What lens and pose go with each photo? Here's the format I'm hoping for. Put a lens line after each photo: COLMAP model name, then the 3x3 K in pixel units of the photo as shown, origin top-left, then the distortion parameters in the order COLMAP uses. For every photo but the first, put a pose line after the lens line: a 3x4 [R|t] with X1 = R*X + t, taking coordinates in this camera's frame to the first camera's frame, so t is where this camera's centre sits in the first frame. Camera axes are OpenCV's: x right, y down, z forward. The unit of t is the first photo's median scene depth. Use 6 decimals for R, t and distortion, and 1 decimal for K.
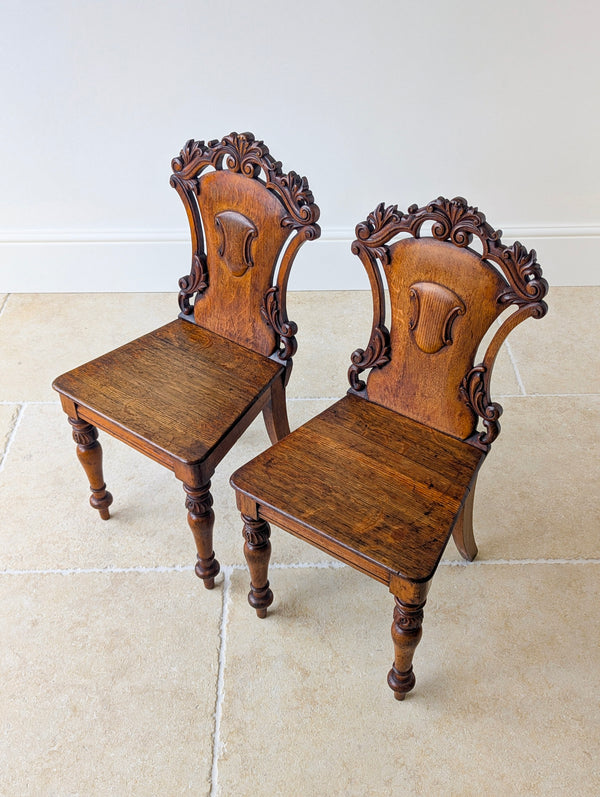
lens RADIAL K [[863.3, 0, 302.5], [0, 863.3, 395.6], [0, 0, 1]] dist [0.057535, 0.000000]
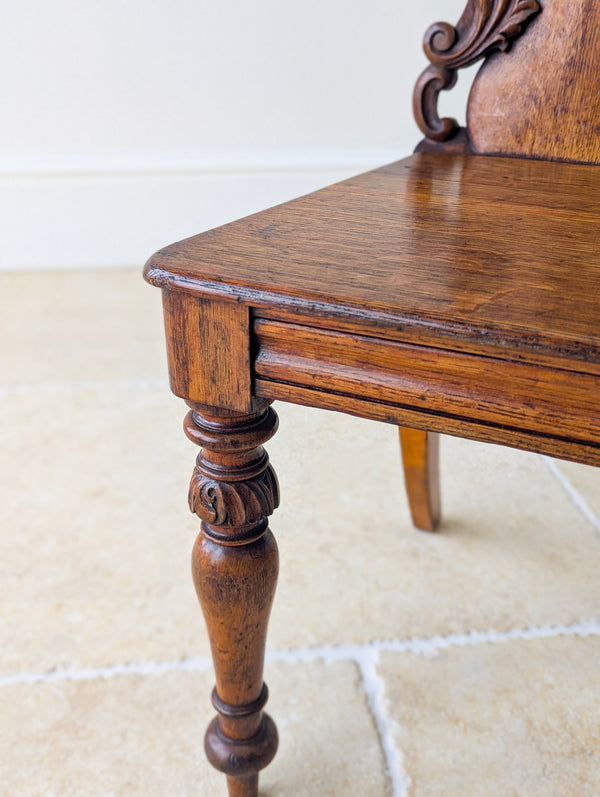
lens RADIAL K [[863.3, 0, 305.5], [0, 863.3, 396.0], [0, 0, 1]] dist [0.057535, 0.000000]
pose [[0.978998, -0.075972, 0.189186, -0.087908], [0.117542, 0.968548, -0.219312, 0.202828], [-0.166574, 0.236944, 0.957137, 0.718551]]
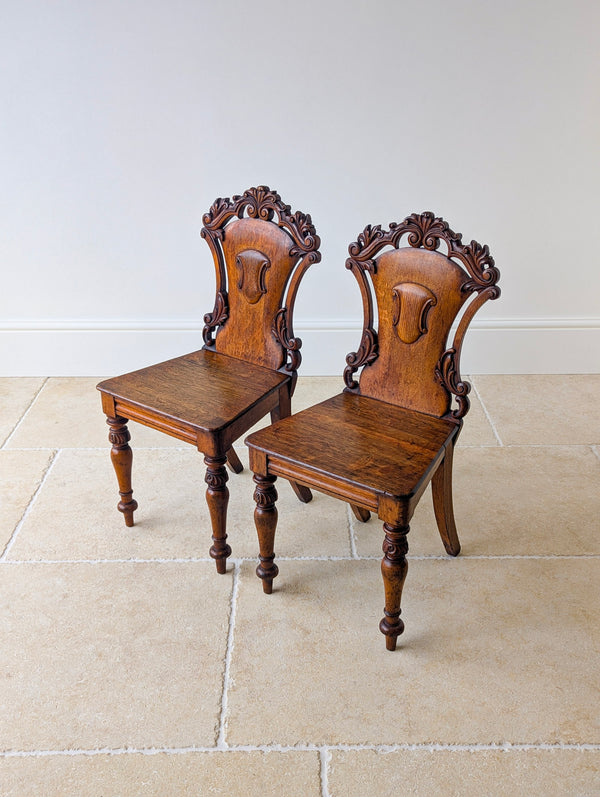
lens RADIAL K [[863.3, 0, 299.4], [0, 863.3, 396.2], [0, 0, 1]] dist [0.057535, 0.000000]
pose [[0.999948, 0.007066, -0.007338, 0.000269], [-0.008674, 0.968326, -0.249537, 0.330371], [0.005342, 0.249588, 0.968337, -0.168114]]
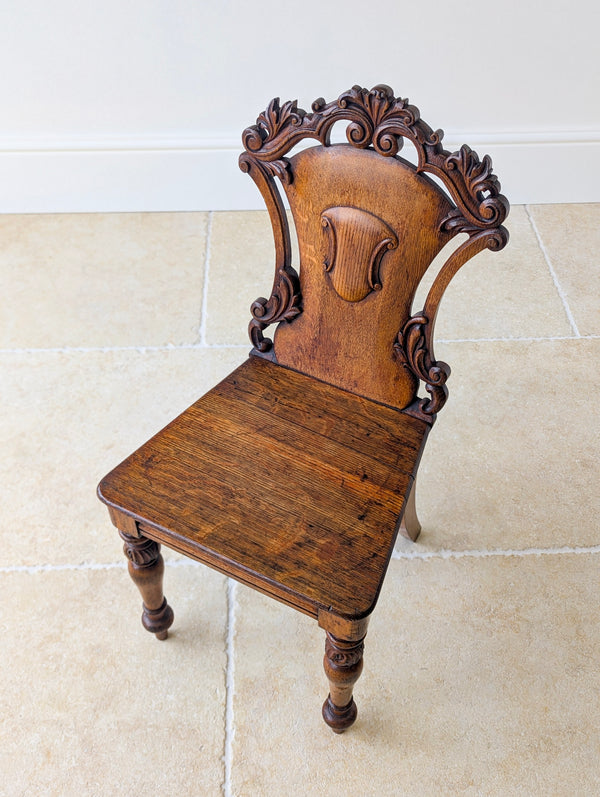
lens RADIAL K [[863.3, 0, 303.3], [0, 863.3, 396.0], [0, 0, 1]] dist [0.057535, 0.000000]
pose [[0.993522, -0.071926, 0.087984, 0.032021], [0.062462, 0.992408, 0.105949, -0.049820], [-0.094936, -0.099767, 0.990471, 0.248250]]
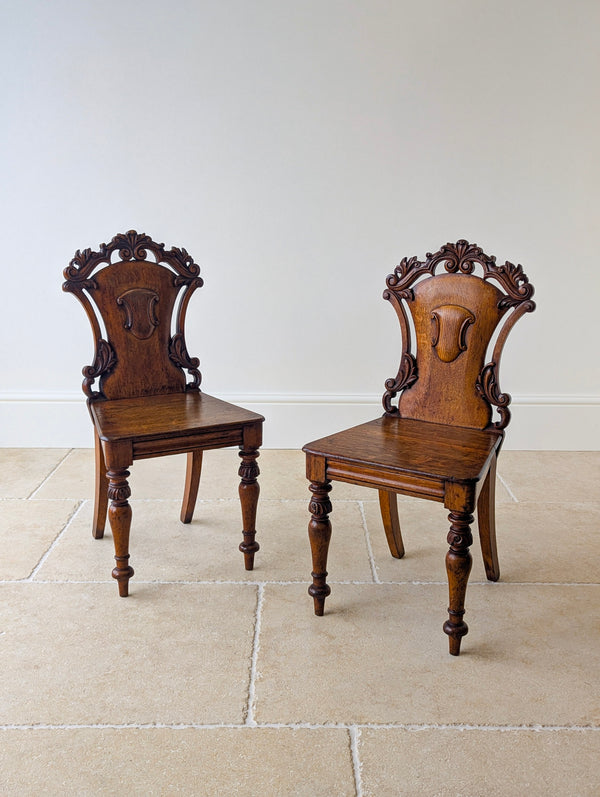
lens RADIAL K [[863.3, 0, 298.9], [0, 863.3, 398.4], [0, 0, 1]] dist [0.057535, 0.000000]
pose [[0.997080, -0.005446, 0.076167, -0.179251], [0.038073, 0.900082, -0.434053, 0.558387], [-0.066193, 0.435686, 0.897662, -0.132552]]
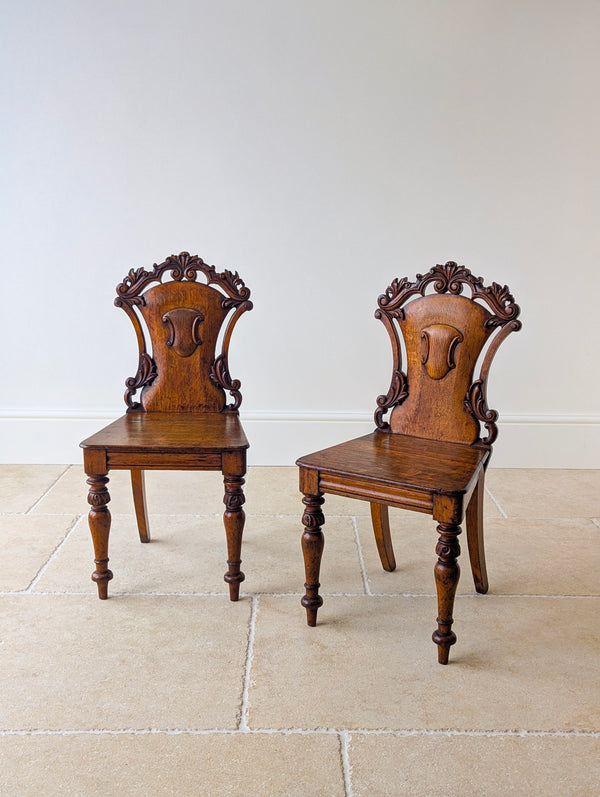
lens RADIAL K [[863.3, 0, 300.6], [0, 863.3, 395.4], [0, 0, 1]] dist [0.057535, 0.000000]
pose [[0.996614, 0.000962, 0.082223, -0.178316], [0.037138, 0.886870, -0.460525, 0.585756], [-0.073364, 0.462019, 0.883831, -0.162925]]
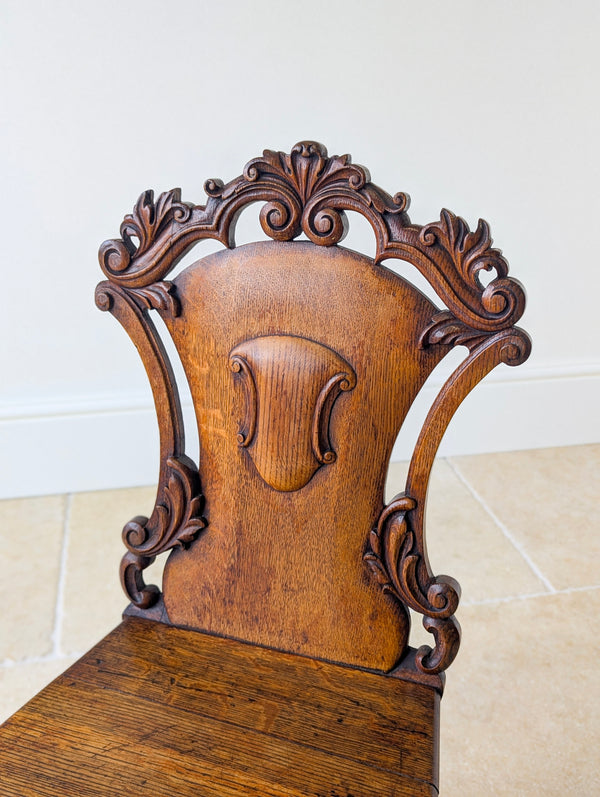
lens RADIAL K [[863.3, 0, 319.4], [0, 863.3, 393.5], [0, 0, 1]] dist [0.057535, 0.000000]
pose [[0.956183, -0.093148, 0.277557, 0.037280], [0.170045, 0.948431, -0.267513, 0.028911], [-0.238325, 0.302989, 0.922713, 0.547190]]
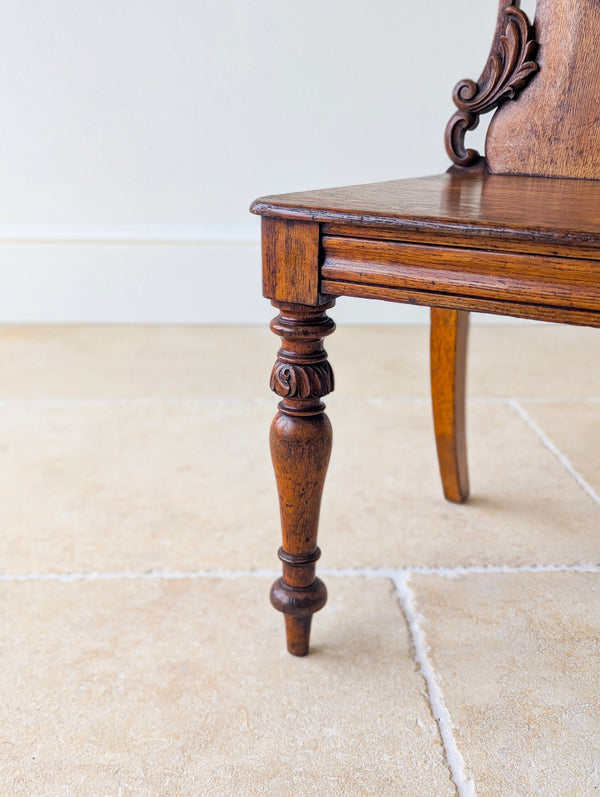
lens RADIAL K [[863.3, 0, 314.3], [0, 863.3, 407.6], [0, 0, 1]] dist [0.057535, 0.000000]
pose [[0.990224, -0.019810, 0.138075, -0.112009], [0.066950, 0.935891, -0.345870, 0.334007], [-0.122371, 0.351733, 0.928067, 0.626899]]
